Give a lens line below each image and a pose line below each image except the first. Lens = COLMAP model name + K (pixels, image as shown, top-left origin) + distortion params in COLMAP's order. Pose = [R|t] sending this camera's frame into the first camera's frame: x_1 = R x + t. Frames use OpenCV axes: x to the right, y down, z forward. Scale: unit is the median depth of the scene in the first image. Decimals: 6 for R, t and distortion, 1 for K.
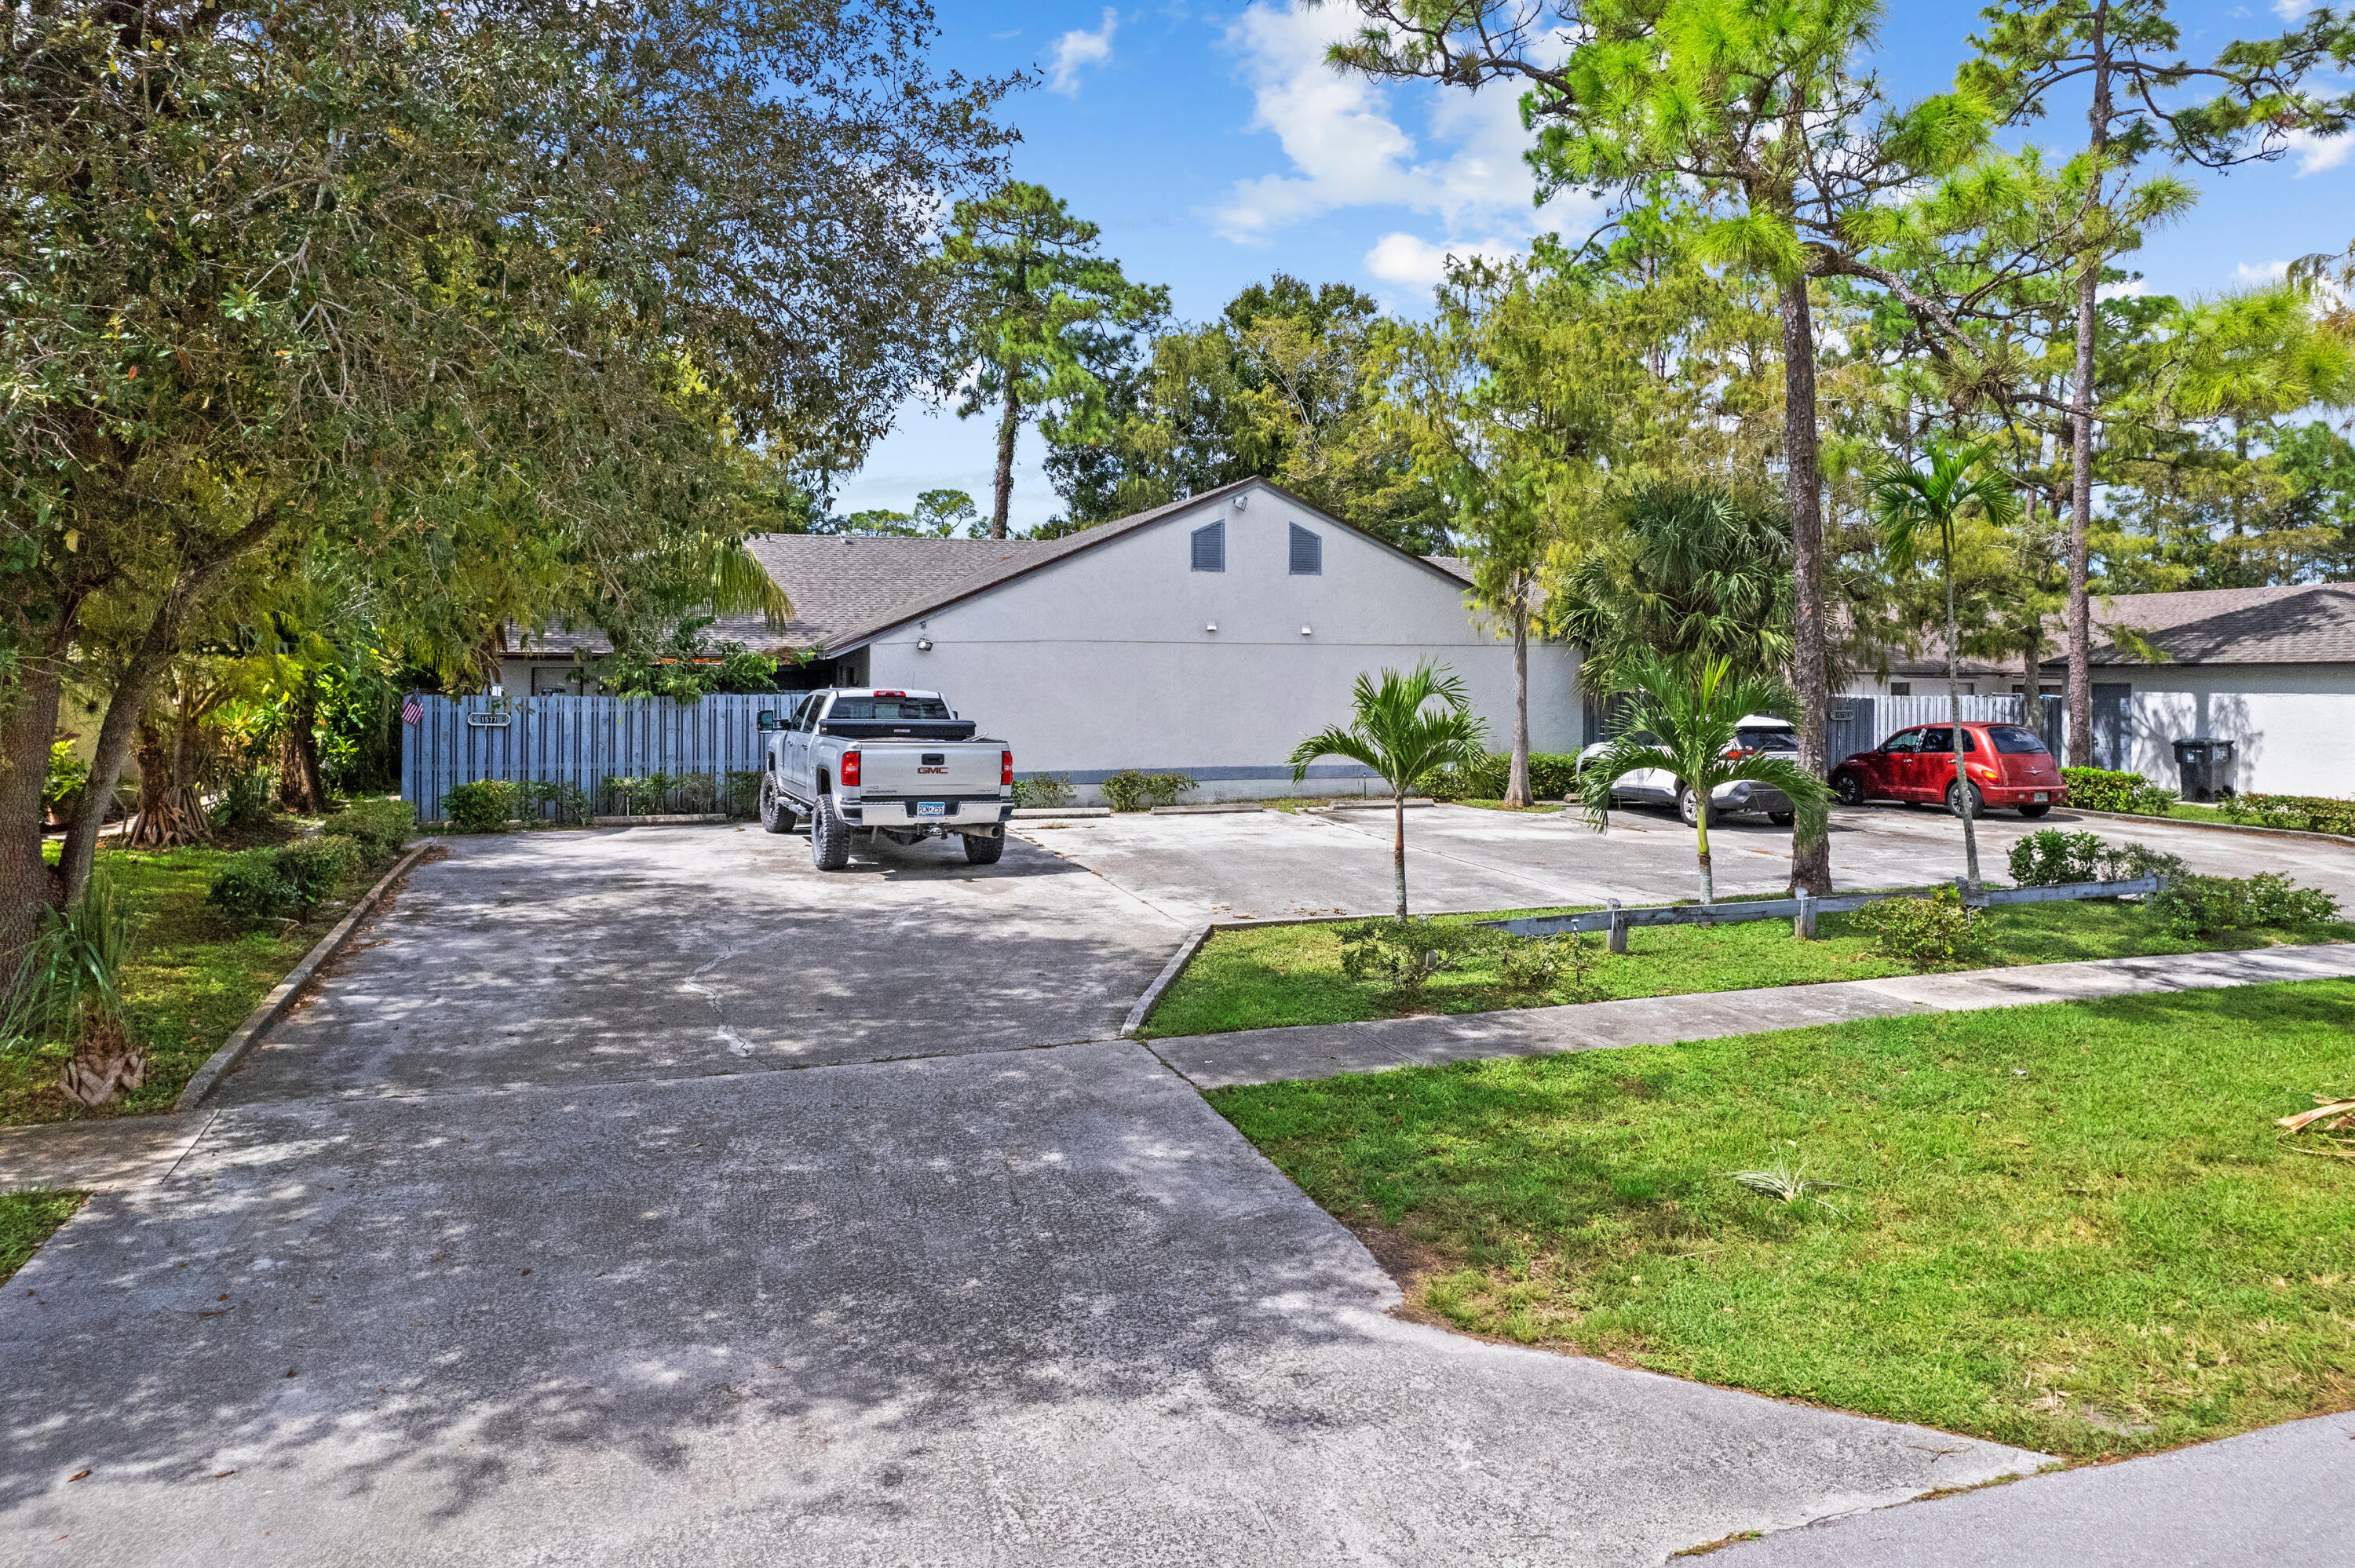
lens RADIAL K [[1524.5, 0, 1177.5], [0, 1524.5, 784.0], [0, 0, 1]] dist [-0.075399, 0.074074]
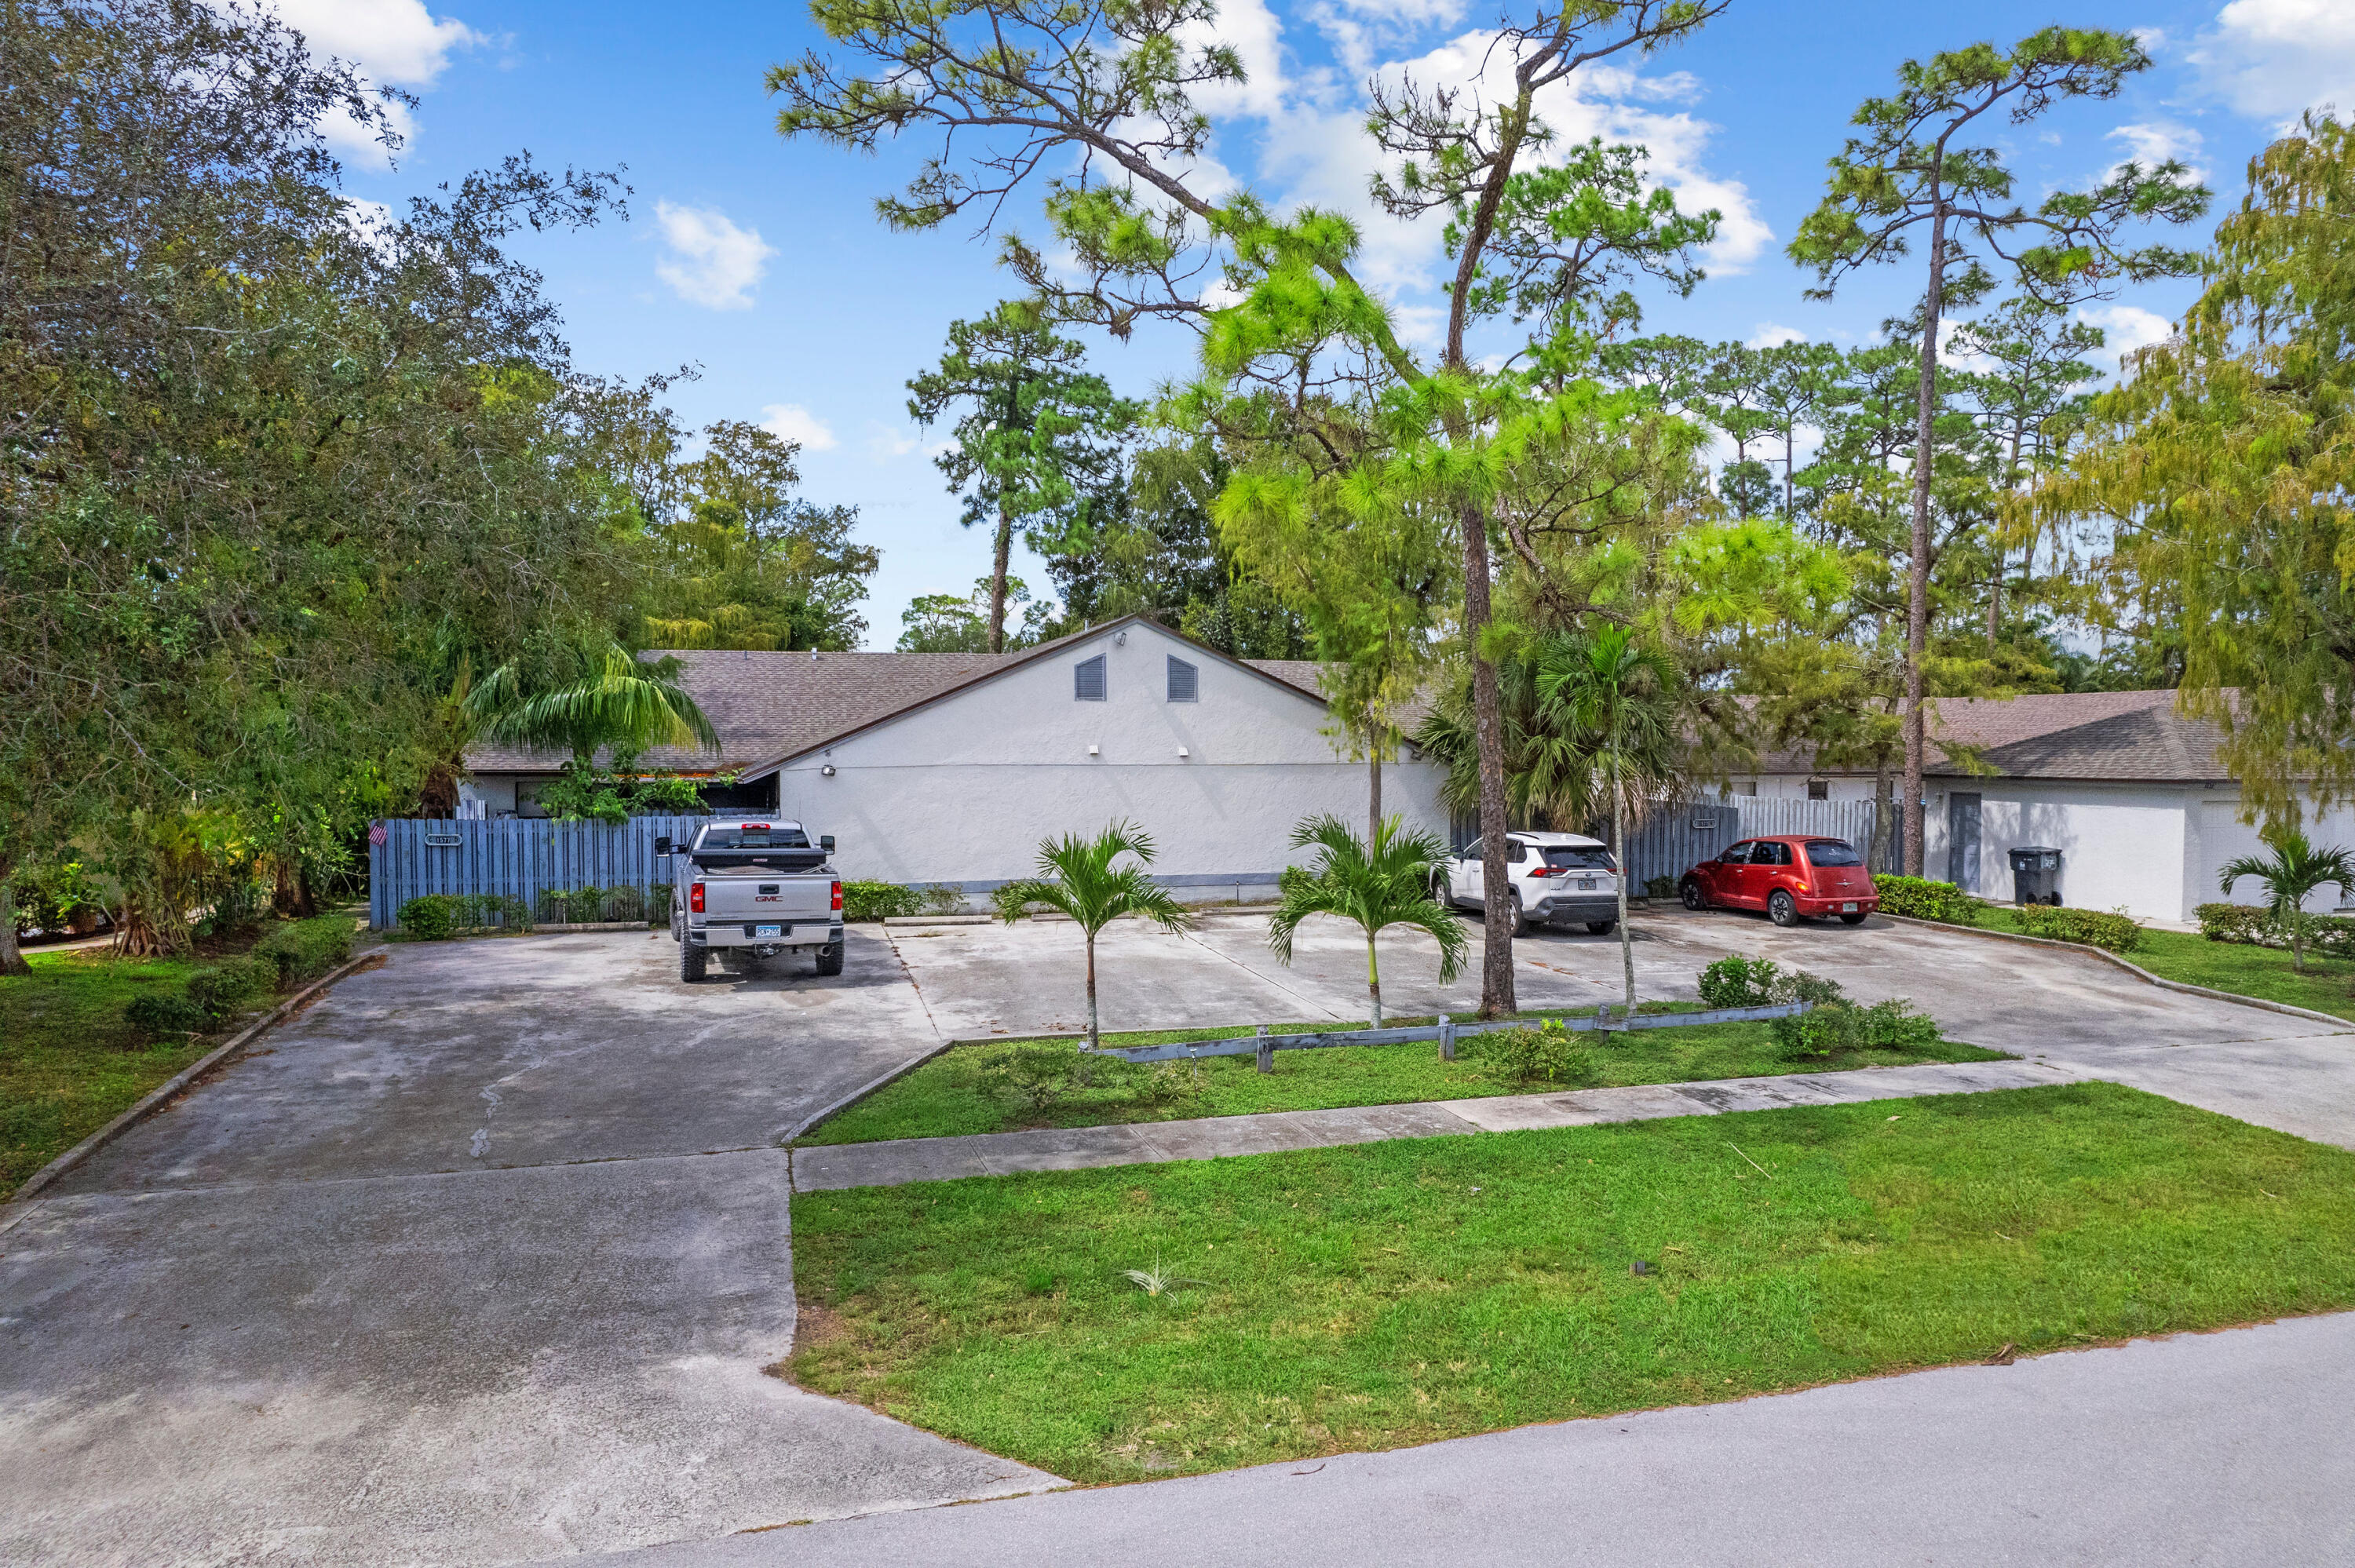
lens RADIAL K [[1470.1, 0, 1185.6], [0, 1470.1, 926.5], [0, 0, 1]] dist [-0.057014, 0.062719]
pose [[0.998641, 0.005086, -0.051864, 0.157536], [-0.002292, 0.998550, 0.053792, -0.035129], [0.052063, -0.053600, 0.997204, -0.081206]]
